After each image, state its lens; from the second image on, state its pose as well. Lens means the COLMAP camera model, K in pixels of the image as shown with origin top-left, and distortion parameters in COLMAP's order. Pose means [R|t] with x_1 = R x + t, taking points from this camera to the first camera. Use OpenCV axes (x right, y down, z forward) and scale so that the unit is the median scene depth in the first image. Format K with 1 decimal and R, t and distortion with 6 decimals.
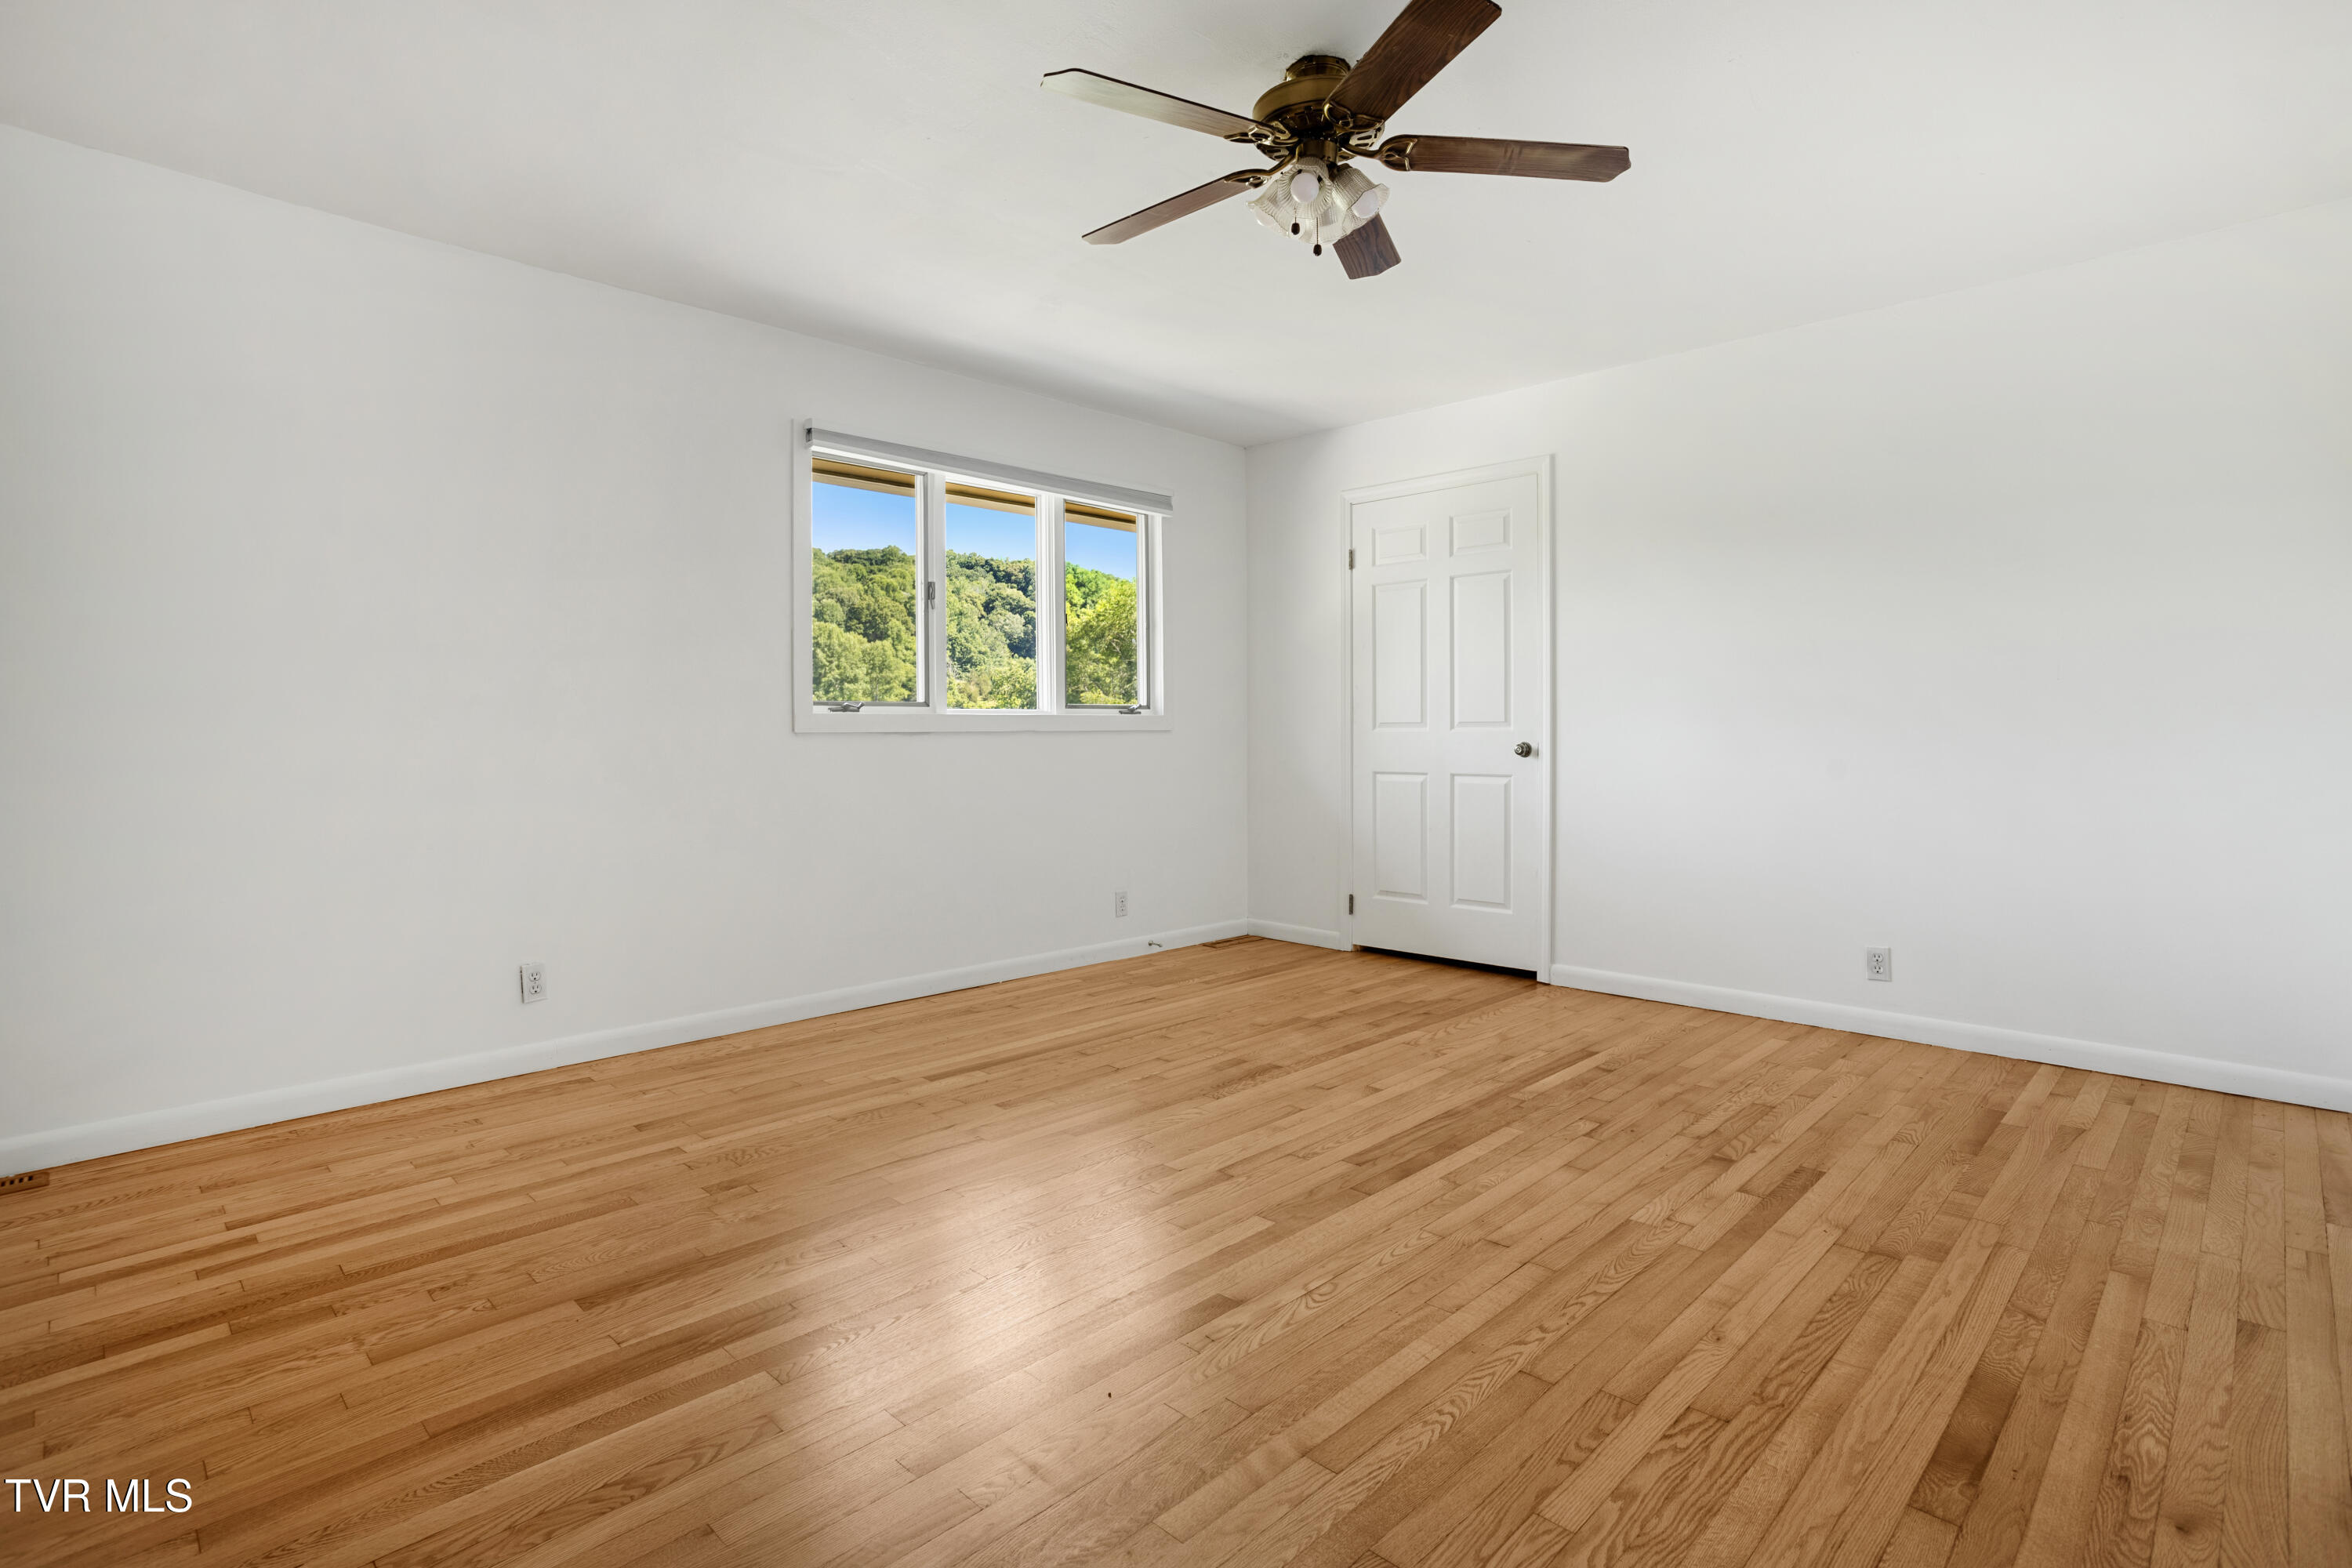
lens RADIAL K [[1136.5, 0, 1163.5], [0, 1136.5, 759.2], [0, 0, 1]] dist [-0.044057, 0.032008]
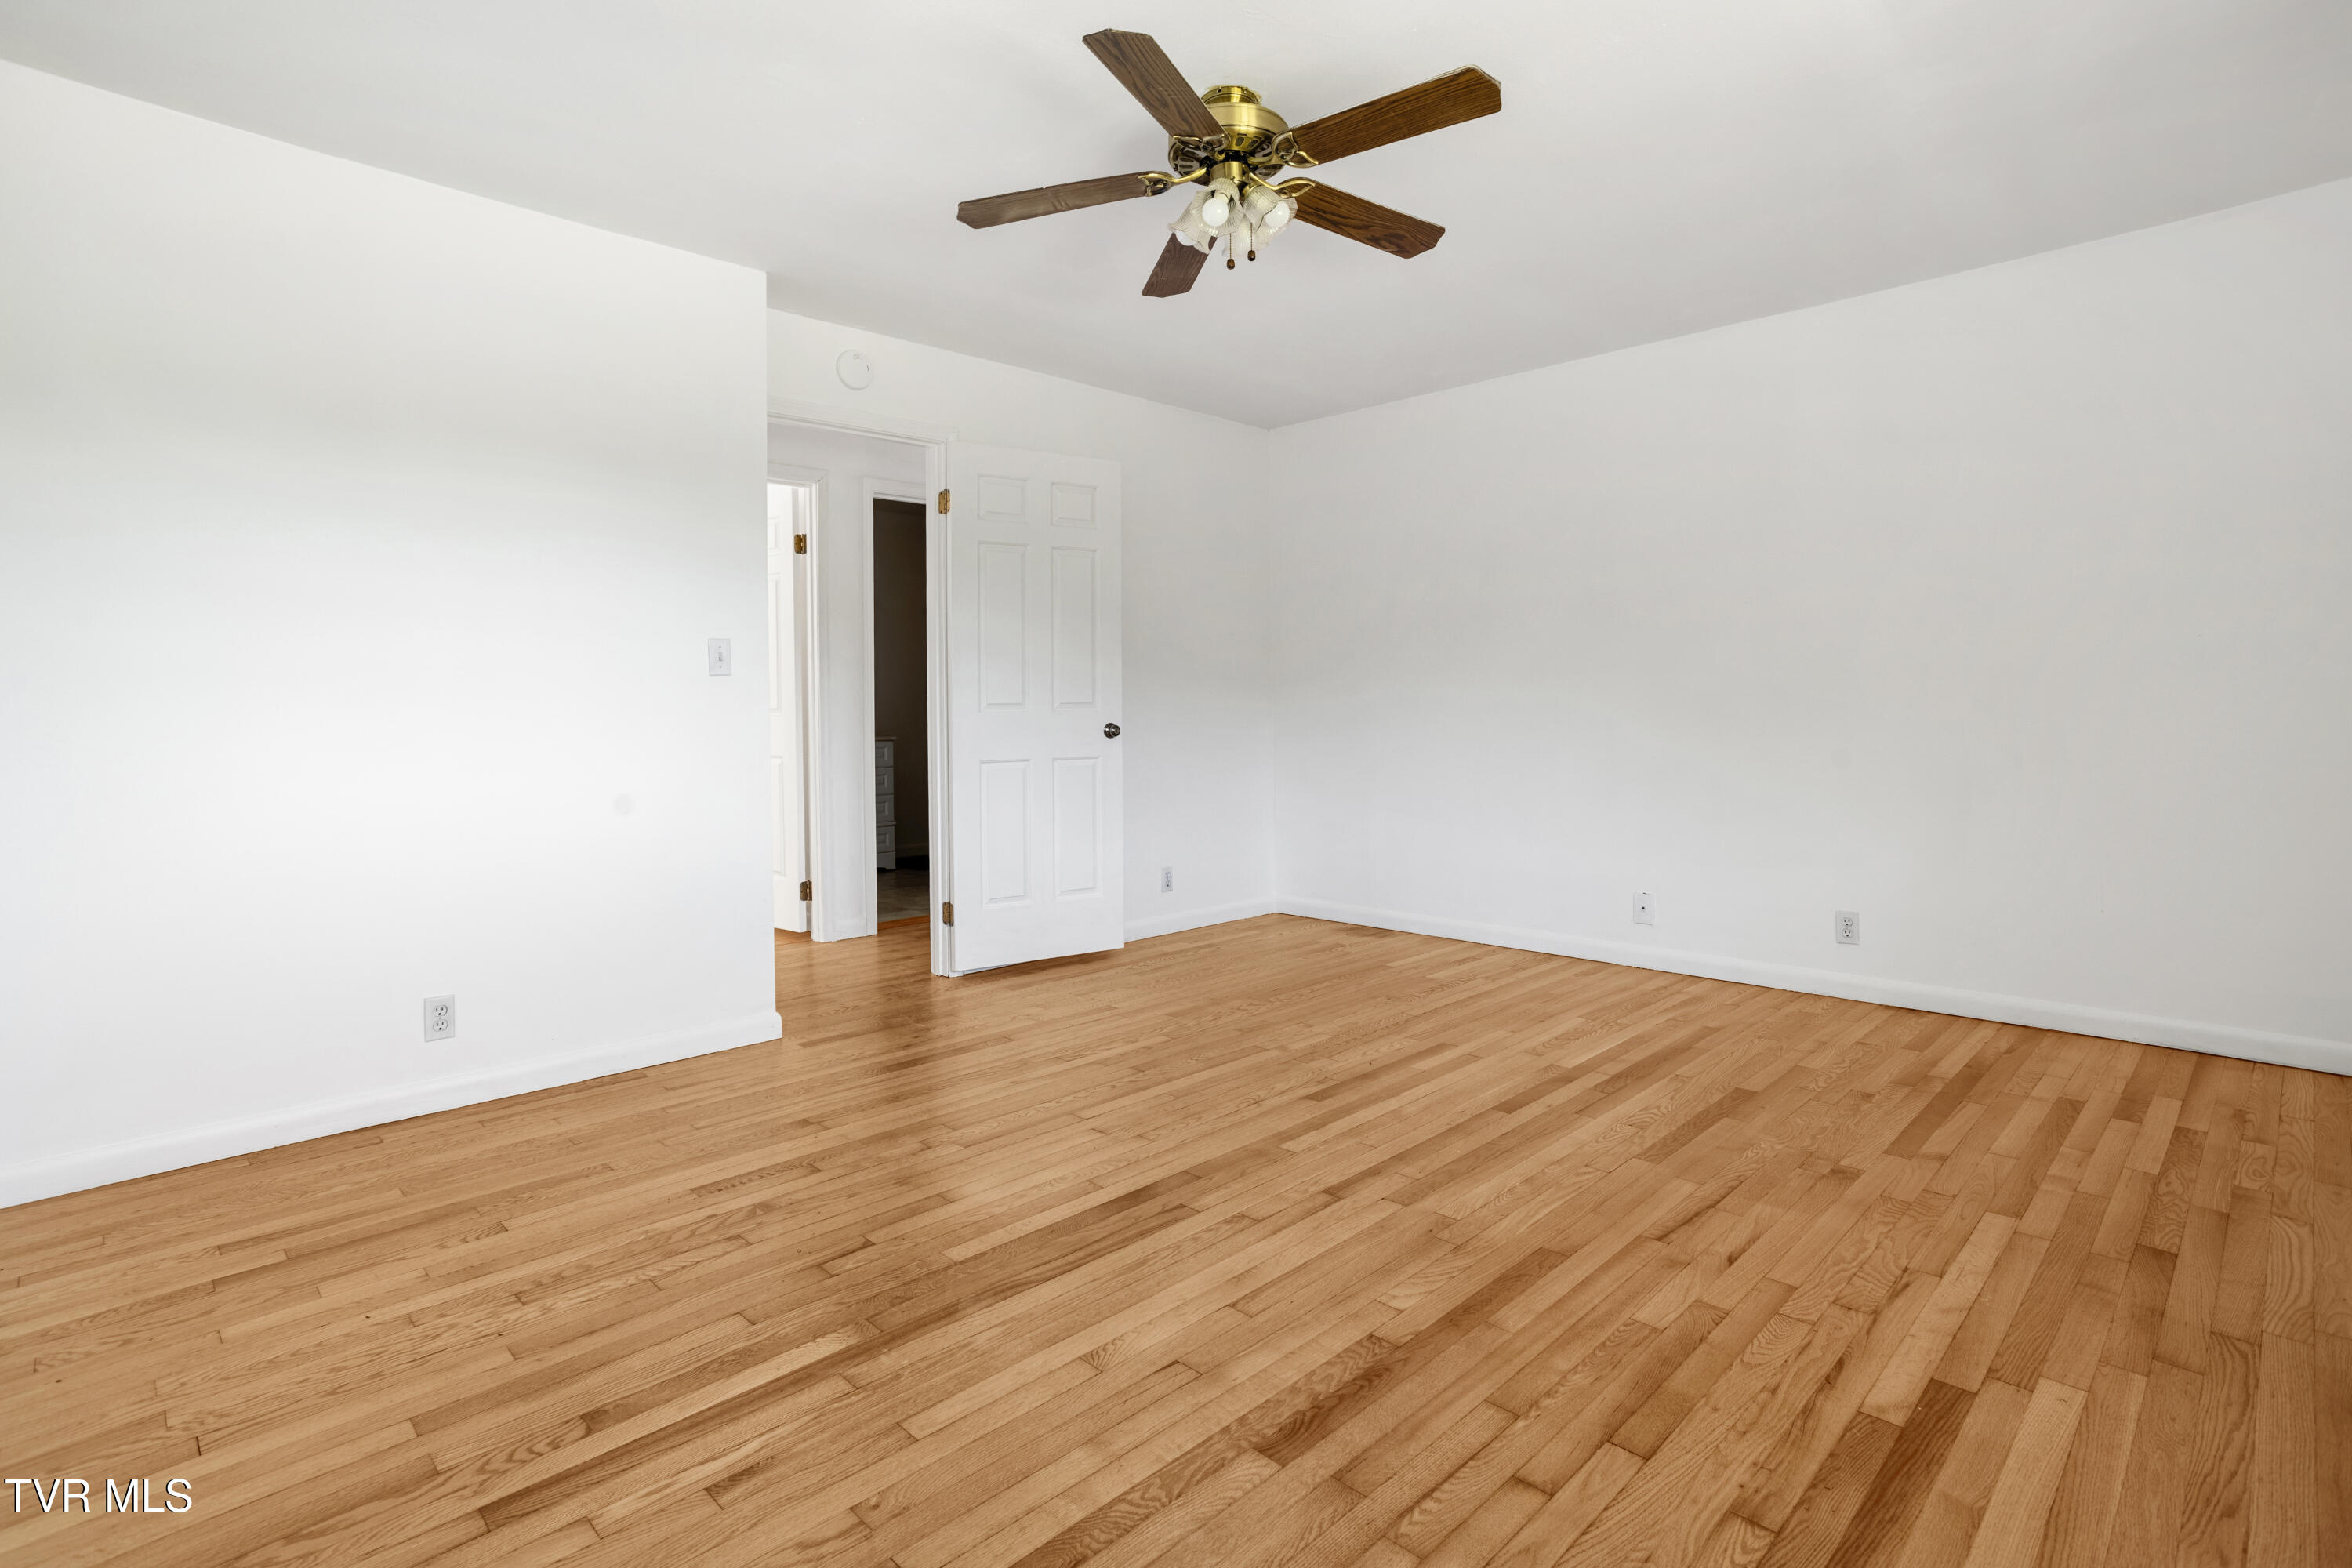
lens RADIAL K [[1136.5, 0, 1163.5], [0, 1136.5, 759.2], [0, 0, 1]] dist [-0.044057, 0.032008]
pose [[-0.999782, 0.012005, 0.017058, 0.164426], [0.013154, 0.997535, 0.068931, -0.047334], [-0.016189, 0.069141, -0.997476, 1.811276]]
